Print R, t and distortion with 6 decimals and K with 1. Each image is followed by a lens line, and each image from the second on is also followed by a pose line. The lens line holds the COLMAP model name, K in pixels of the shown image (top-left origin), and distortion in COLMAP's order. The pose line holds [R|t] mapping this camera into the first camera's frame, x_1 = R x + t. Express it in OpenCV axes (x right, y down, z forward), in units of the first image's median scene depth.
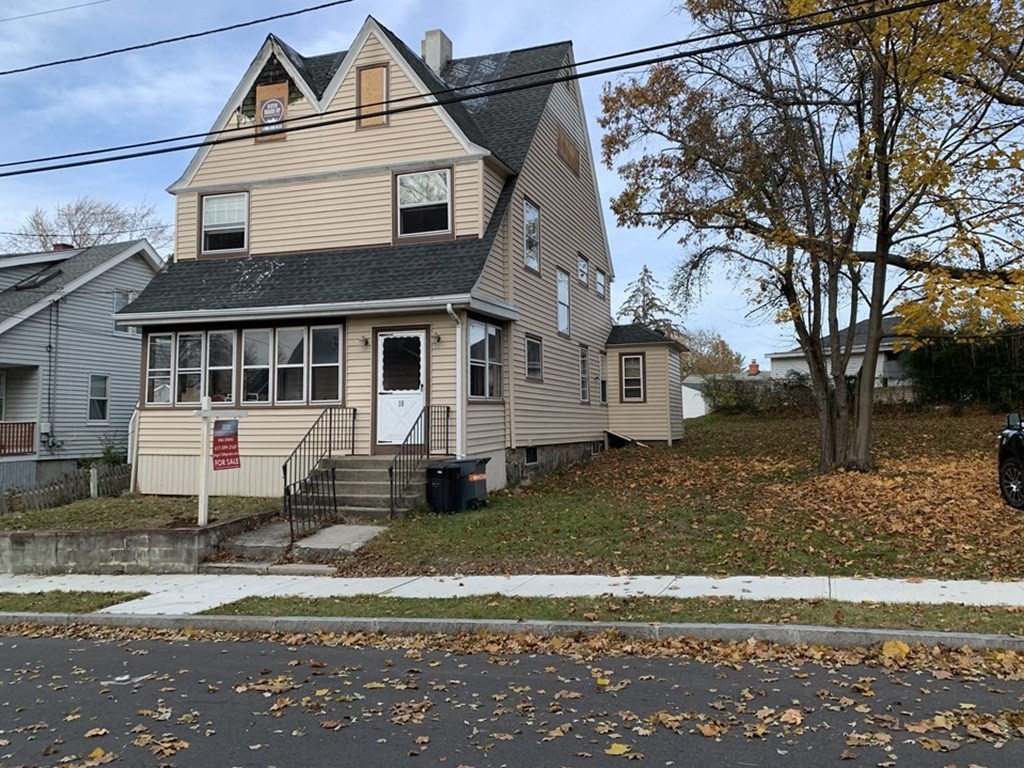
lens RADIAL K [[833.1, 0, 514.2], [0, 833.1, 361.4], [0, 0, 1]] dist [0.034627, -0.003382]
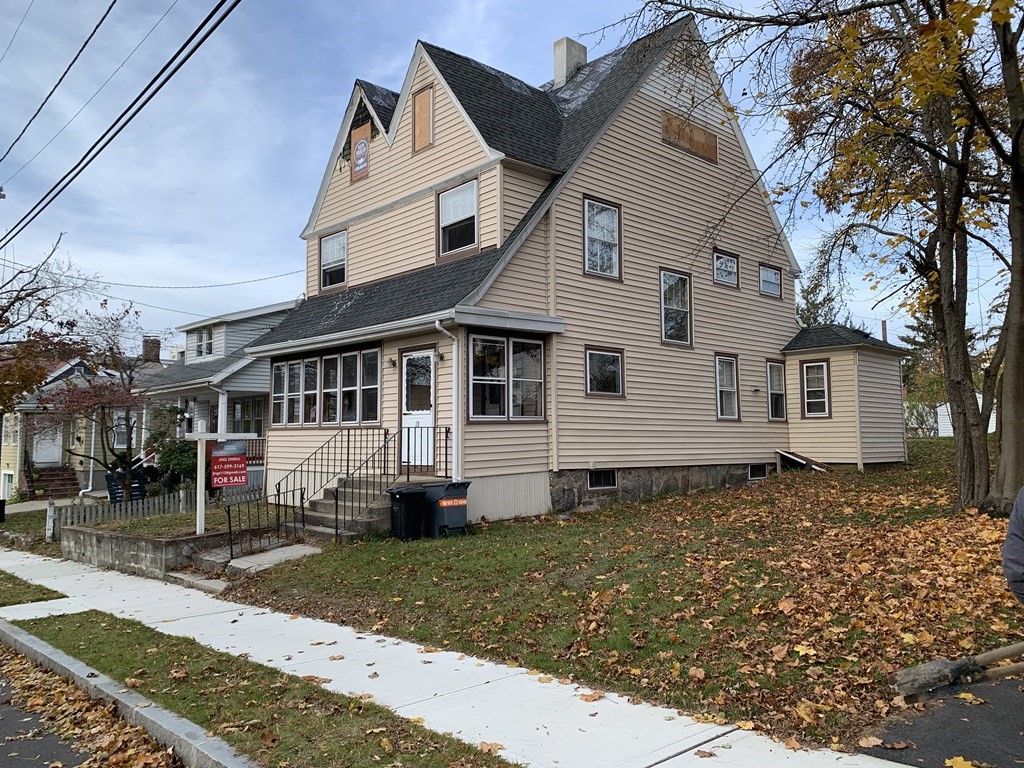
lens RADIAL K [[777.1, 0, 512.0], [0, 777.1, 384.0], [0, 0, 1]] dist [0.046382, -0.002519]
pose [[0.877641, -0.028729, -0.478456, 0.375534], [0.032958, 0.999457, 0.000443, 0.005631], [0.478184, -0.016157, 0.878111, 0.221755]]
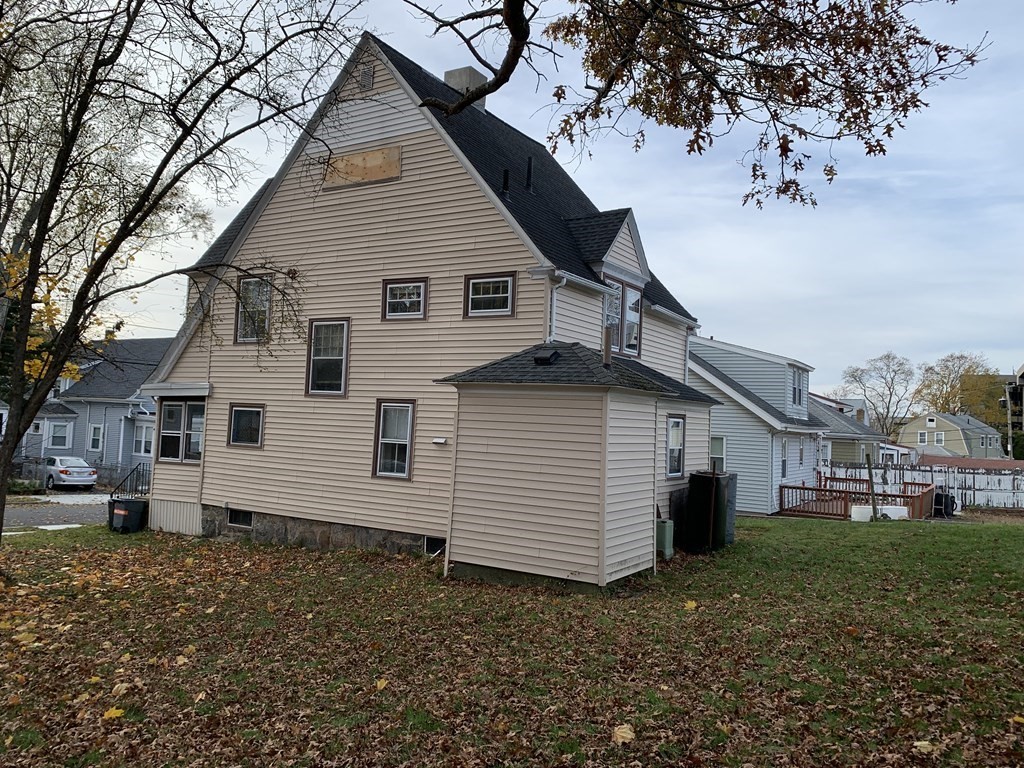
lens RADIAL K [[777.1, 0, 512.0], [0, 777.1, 384.0], [0, 0, 1]] dist [0.046382, -0.002519]
pose [[-0.215336, -0.045313, -0.975488, 1.008363], [0.036763, 0.997839, -0.054467, 0.010461], [0.975848, -0.047591, -0.213204, 1.695899]]
